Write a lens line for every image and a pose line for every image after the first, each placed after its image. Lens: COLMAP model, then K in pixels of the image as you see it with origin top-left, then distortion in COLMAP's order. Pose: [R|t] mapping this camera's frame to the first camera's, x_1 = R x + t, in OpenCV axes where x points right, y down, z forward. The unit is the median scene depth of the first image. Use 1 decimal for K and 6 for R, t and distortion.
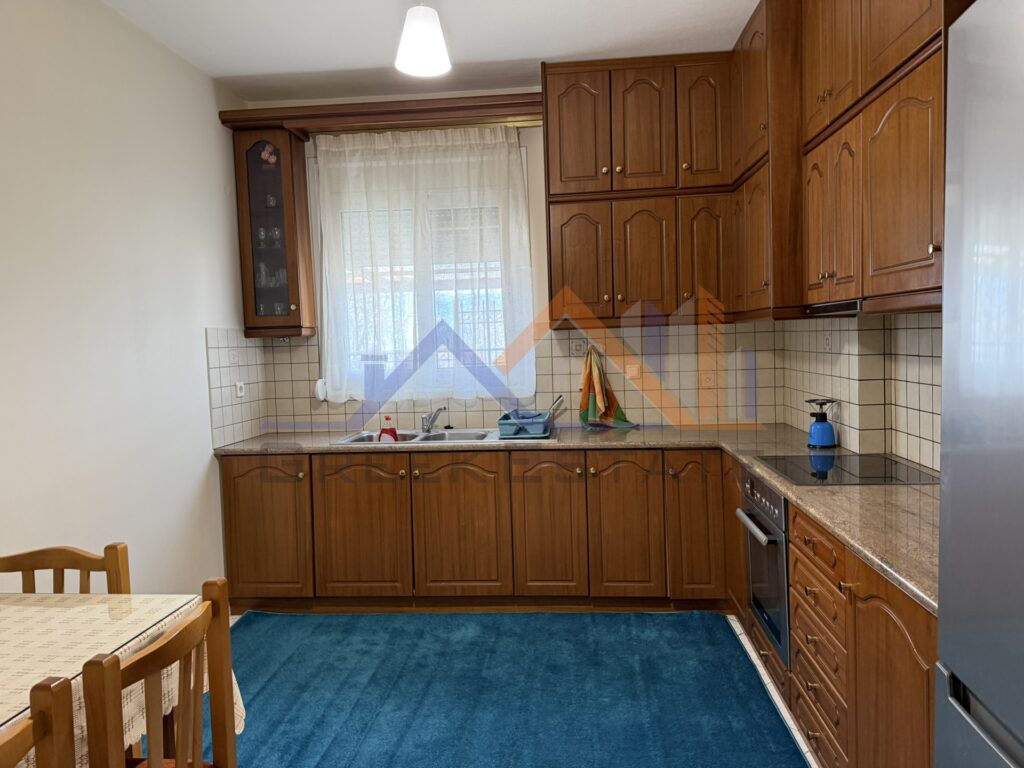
lens RADIAL K [[713.0, 0, 509.4], [0, 713.0, 374.7], [0, 0, 1]] dist [0.048726, -0.069158]
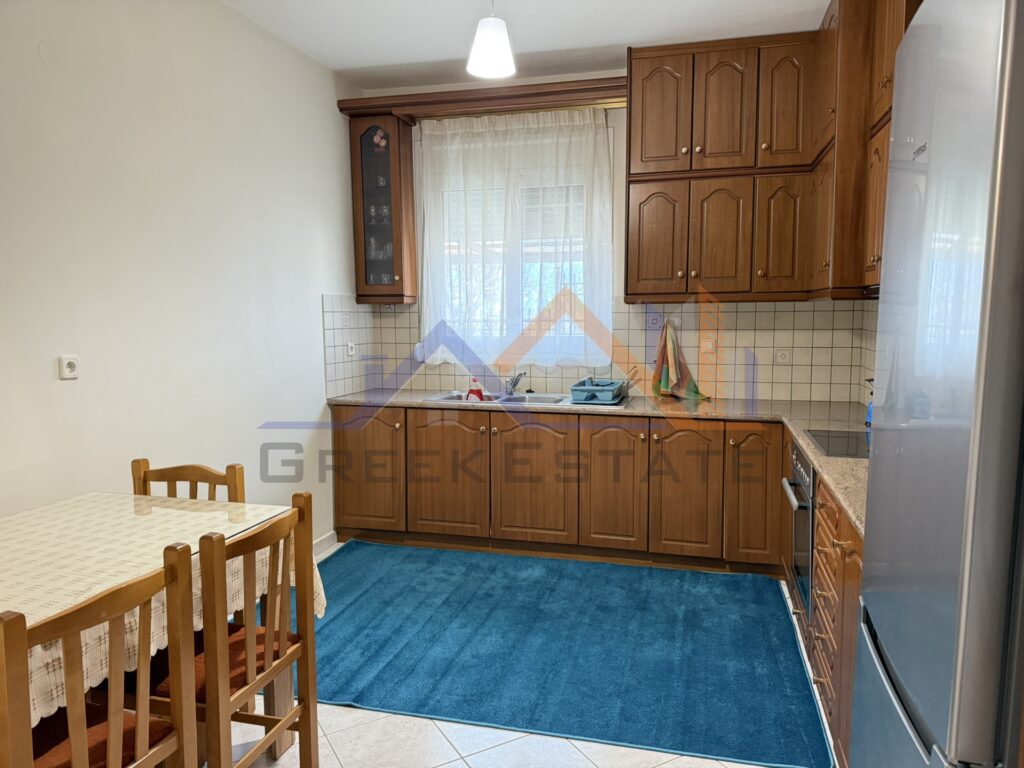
lens RADIAL K [[713.0, 0, 509.0], [0, 713.0, 380.2], [0, 0, 1]] dist [0.048726, -0.069158]
pose [[0.984665, 0.044293, -0.168737, 0.073629], [-0.035605, 0.997896, 0.054176, -0.000312], [0.170782, -0.047338, 0.984171, -0.086370]]
